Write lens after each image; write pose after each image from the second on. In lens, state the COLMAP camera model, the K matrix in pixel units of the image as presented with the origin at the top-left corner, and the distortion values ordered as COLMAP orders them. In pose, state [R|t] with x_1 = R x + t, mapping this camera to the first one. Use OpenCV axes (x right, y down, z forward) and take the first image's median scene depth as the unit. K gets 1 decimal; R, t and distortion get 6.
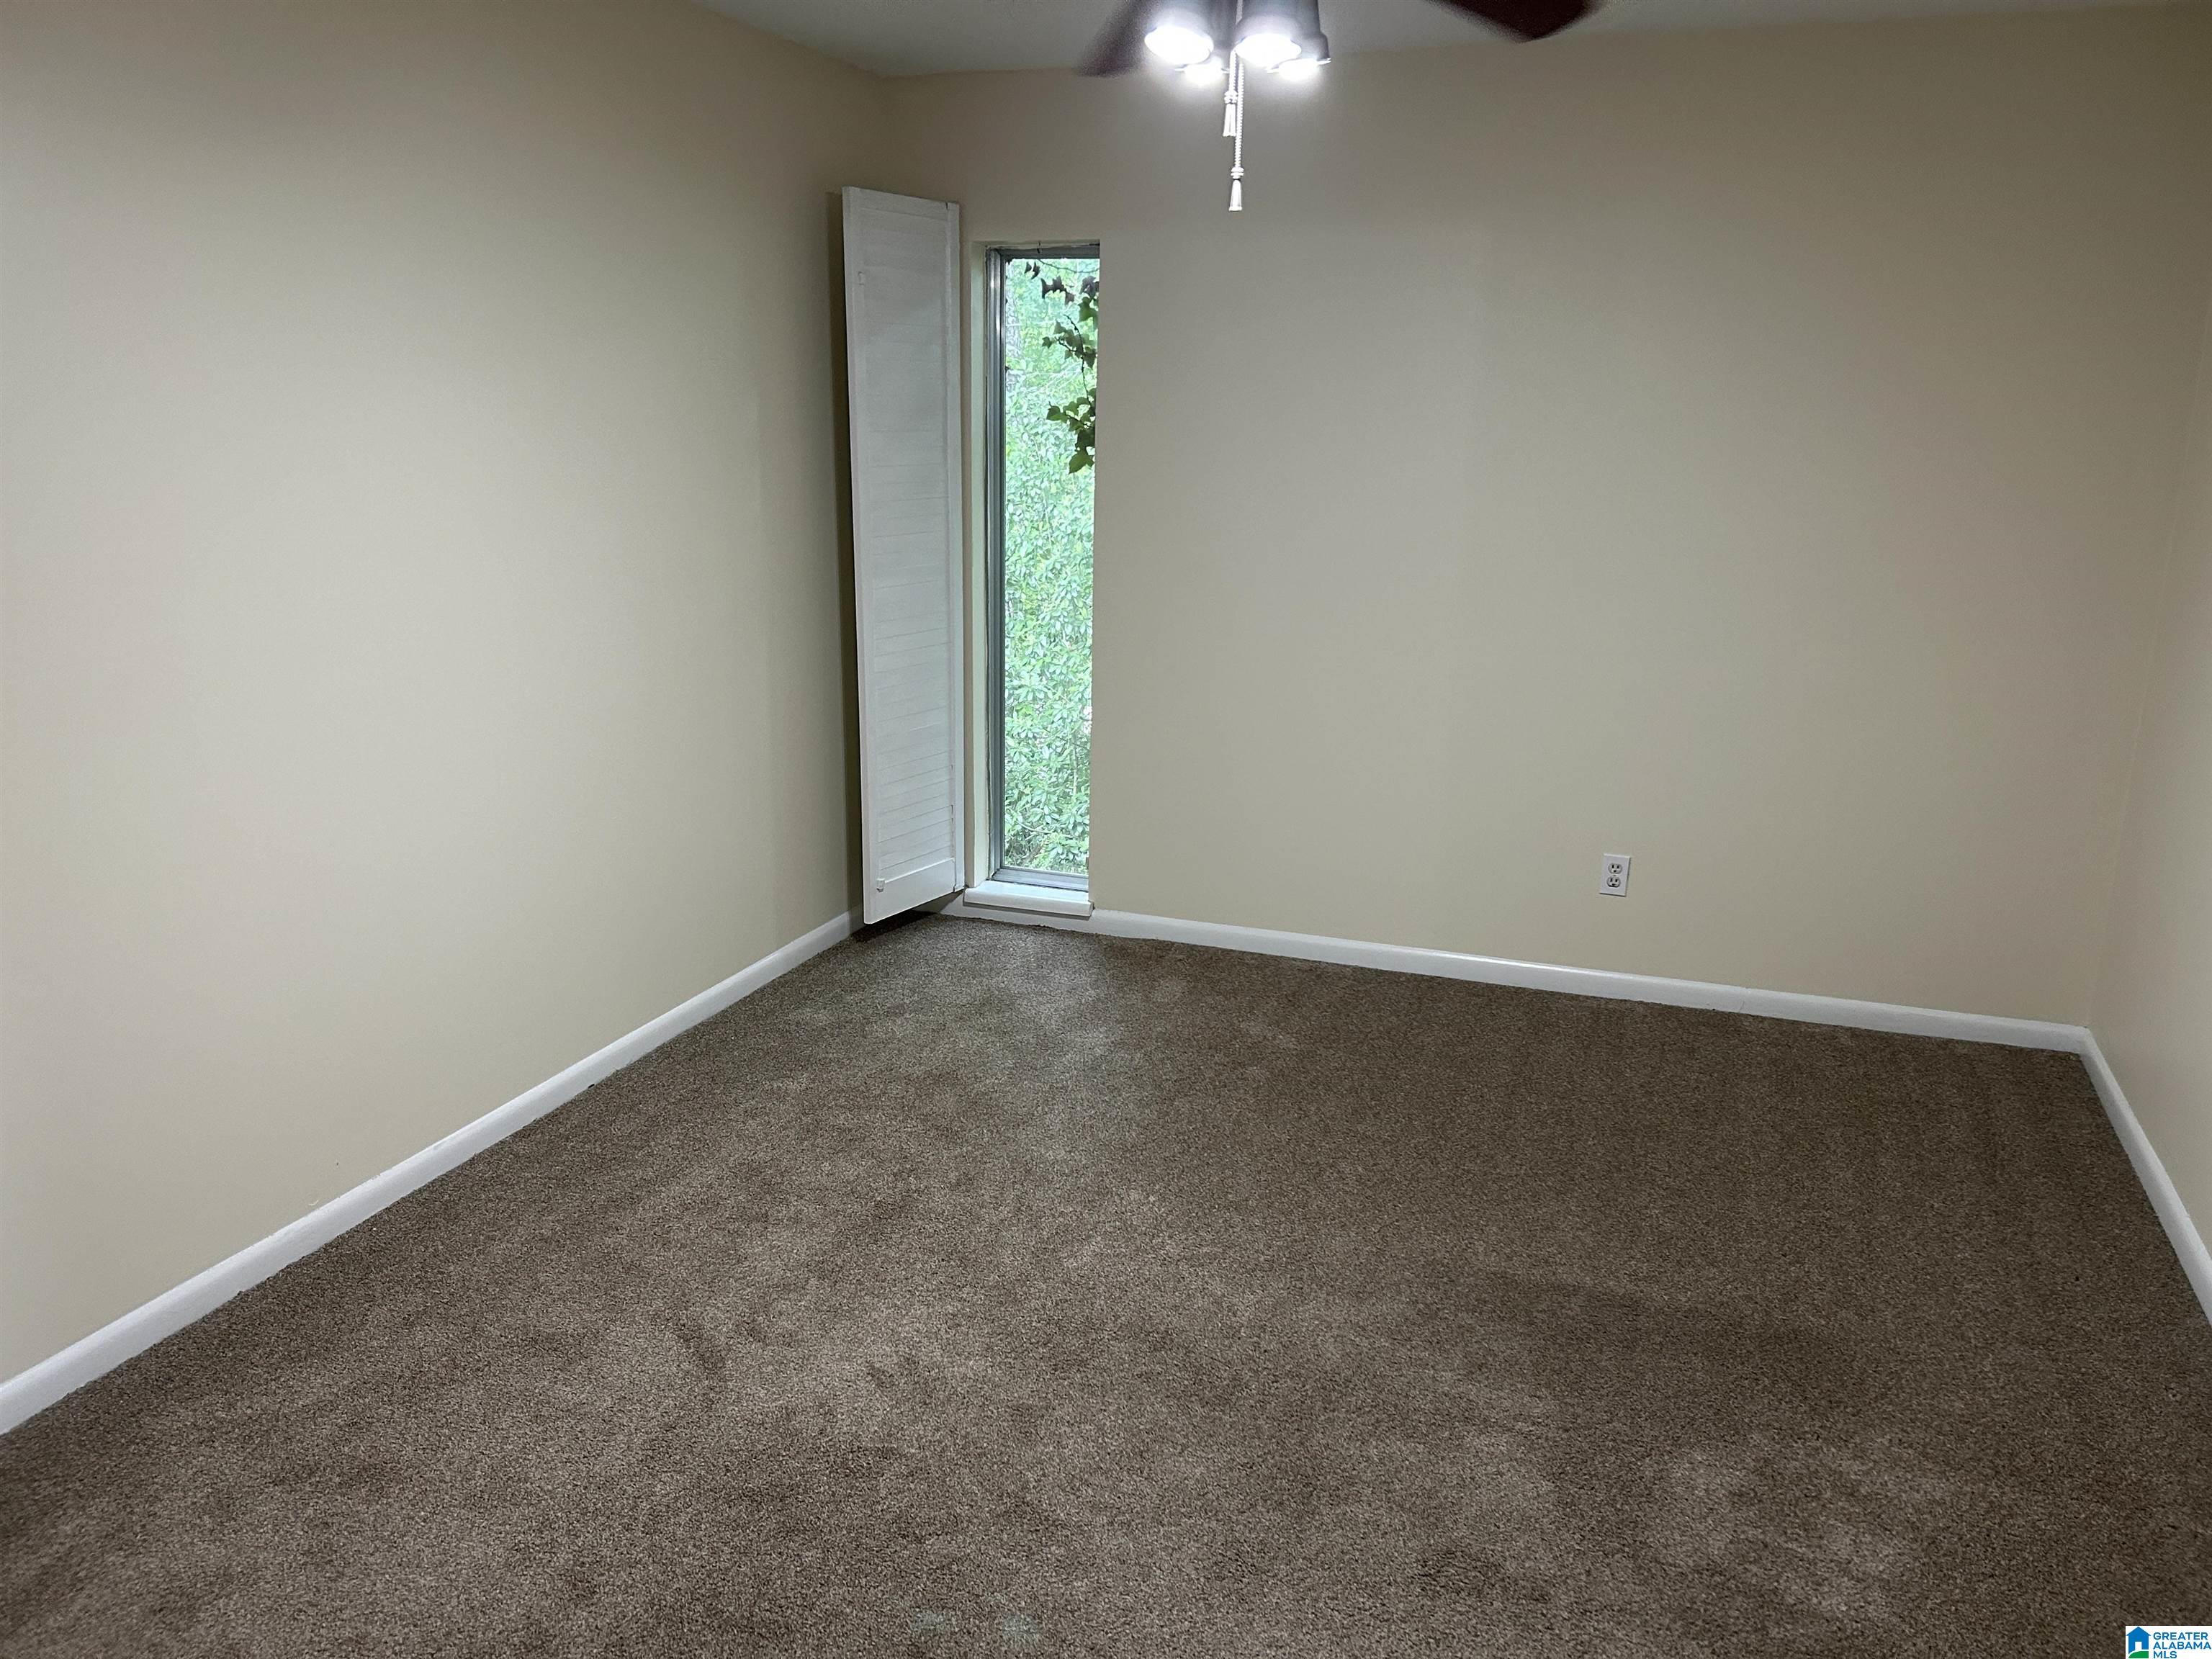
lens RADIAL K [[1687.4, 0, 1108.8], [0, 1687.4, 833.2], [0, 0, 1]] dist [0.075348, -0.067313]
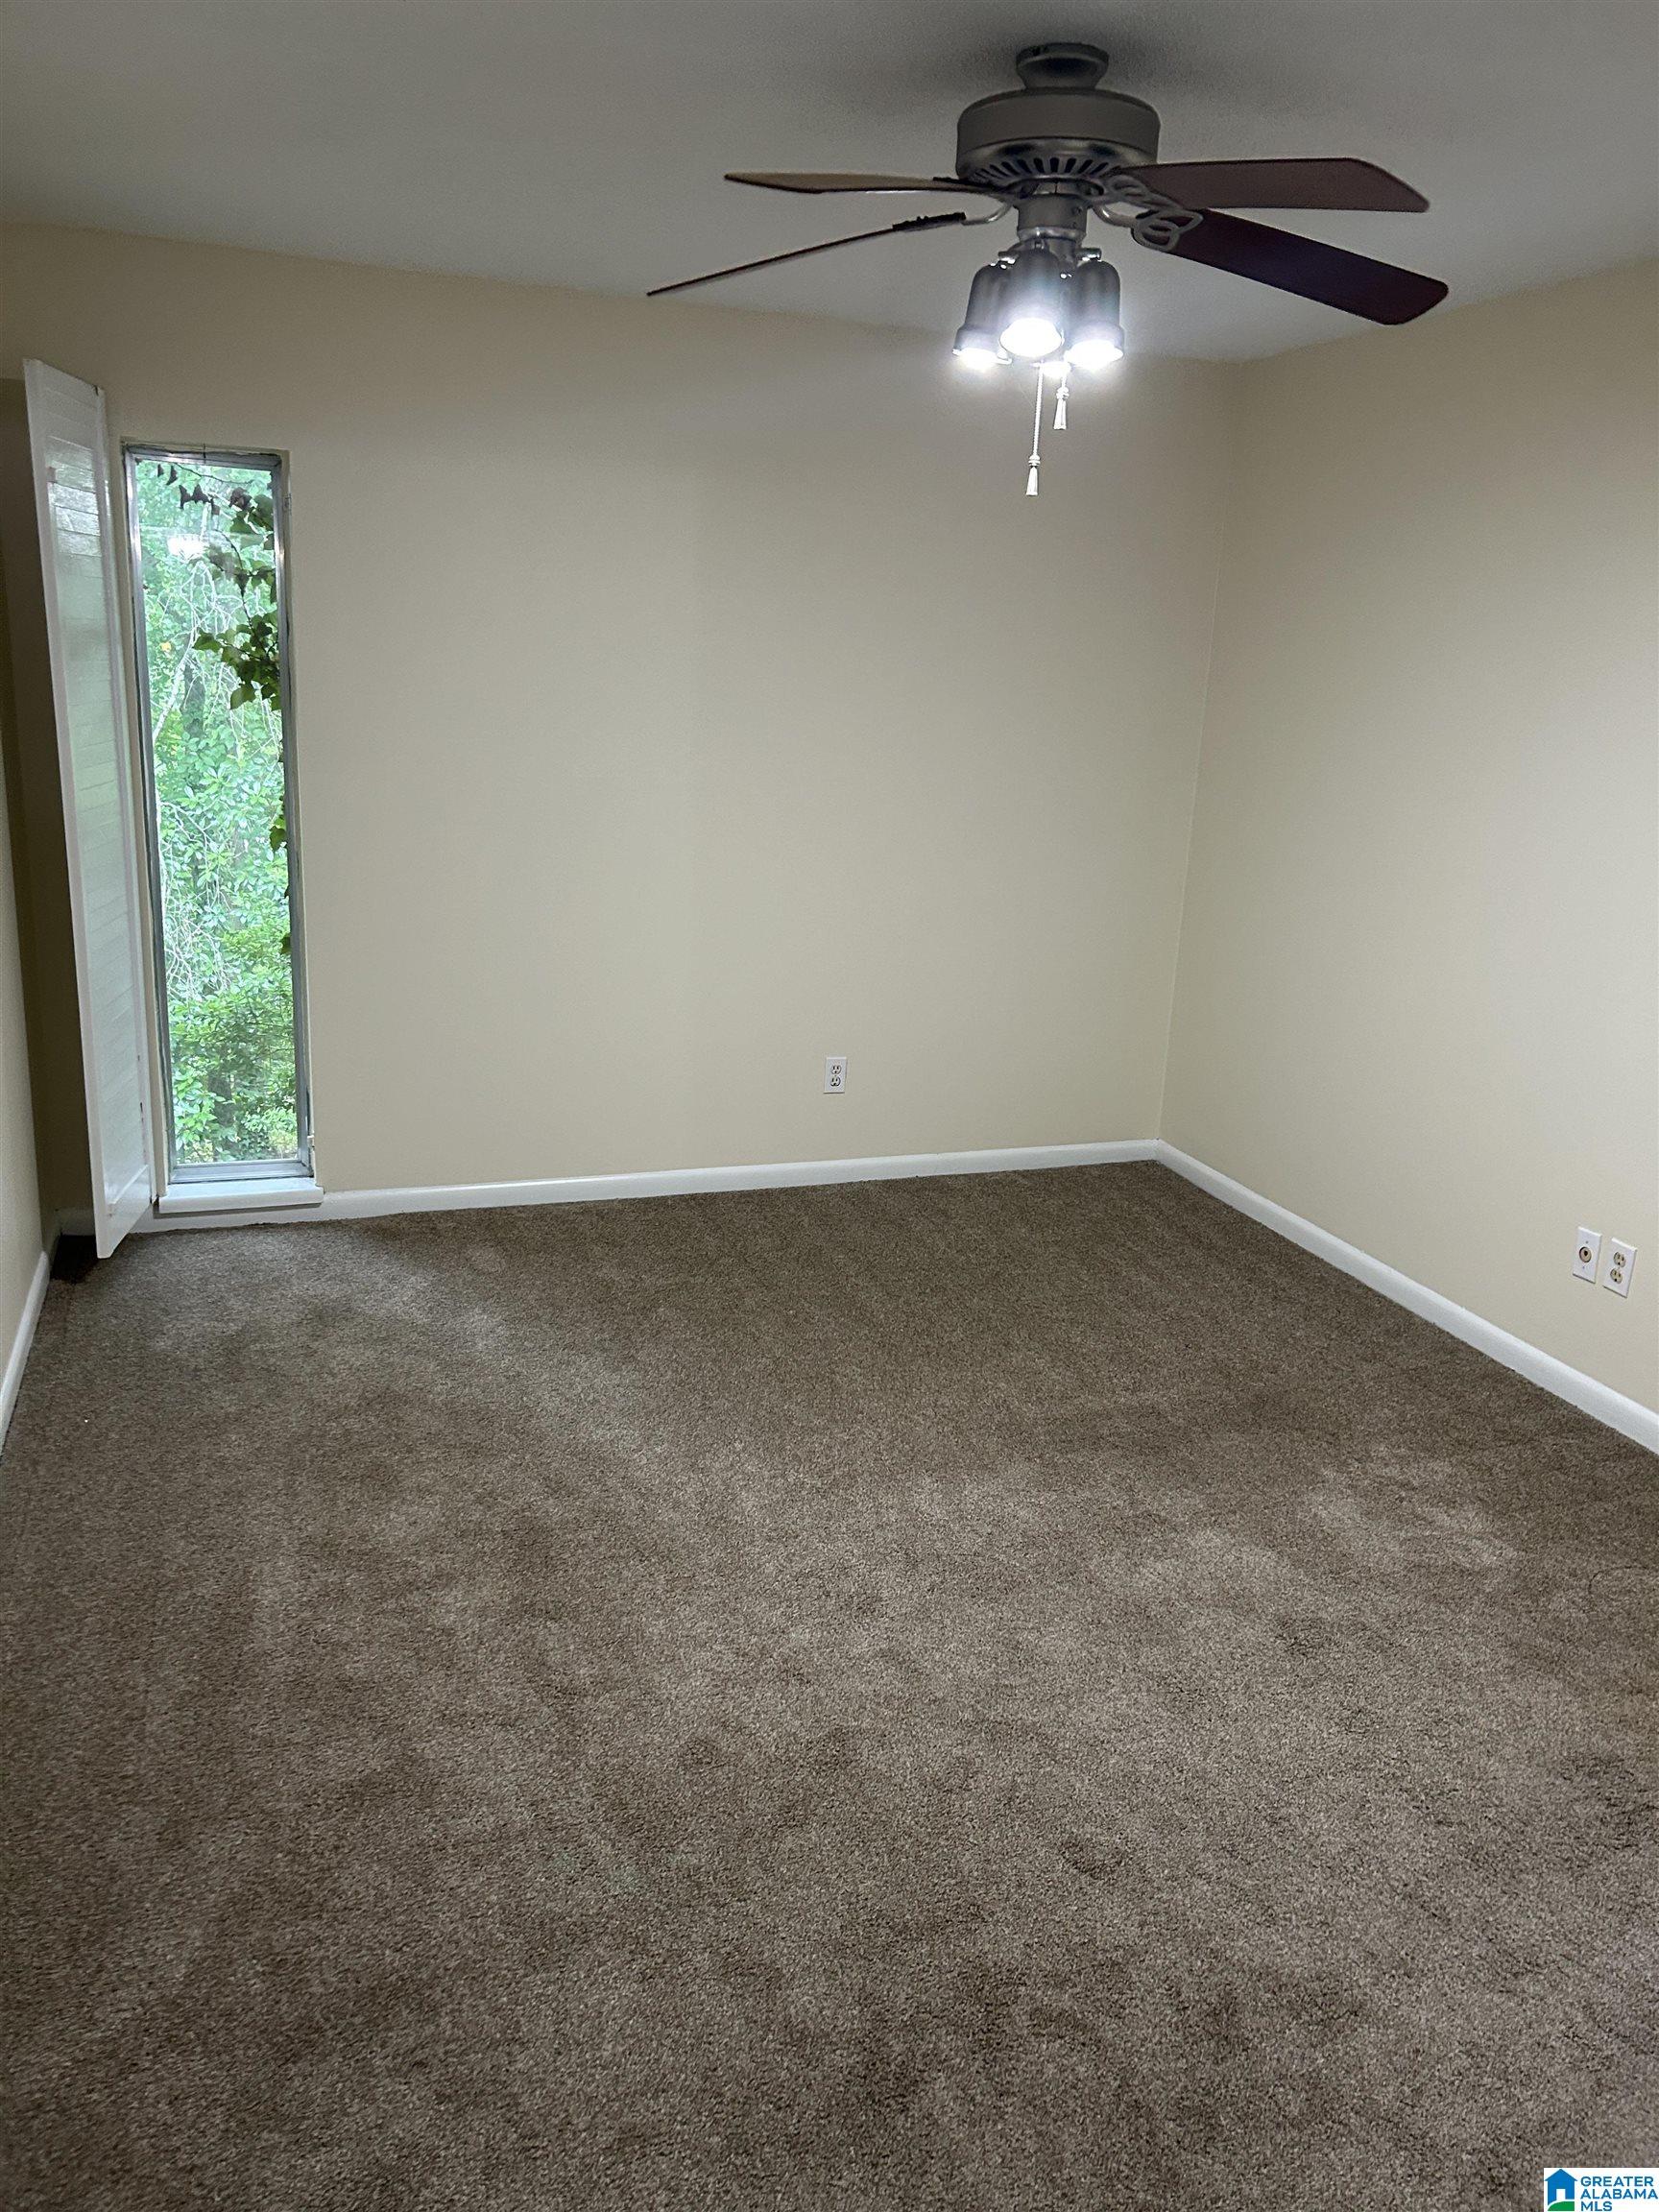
lens RADIAL K [[1687.4, 0, 838.9], [0, 1687.4, 1091.1], [0, 0, 1]] dist [0.075348, -0.067313]
pose [[0.769408, -0.142761, 0.622600, -0.398668], [0.126667, 0.989448, 0.070345, -0.043399], [-0.626072, 0.024739, 0.779372, 0.127686]]
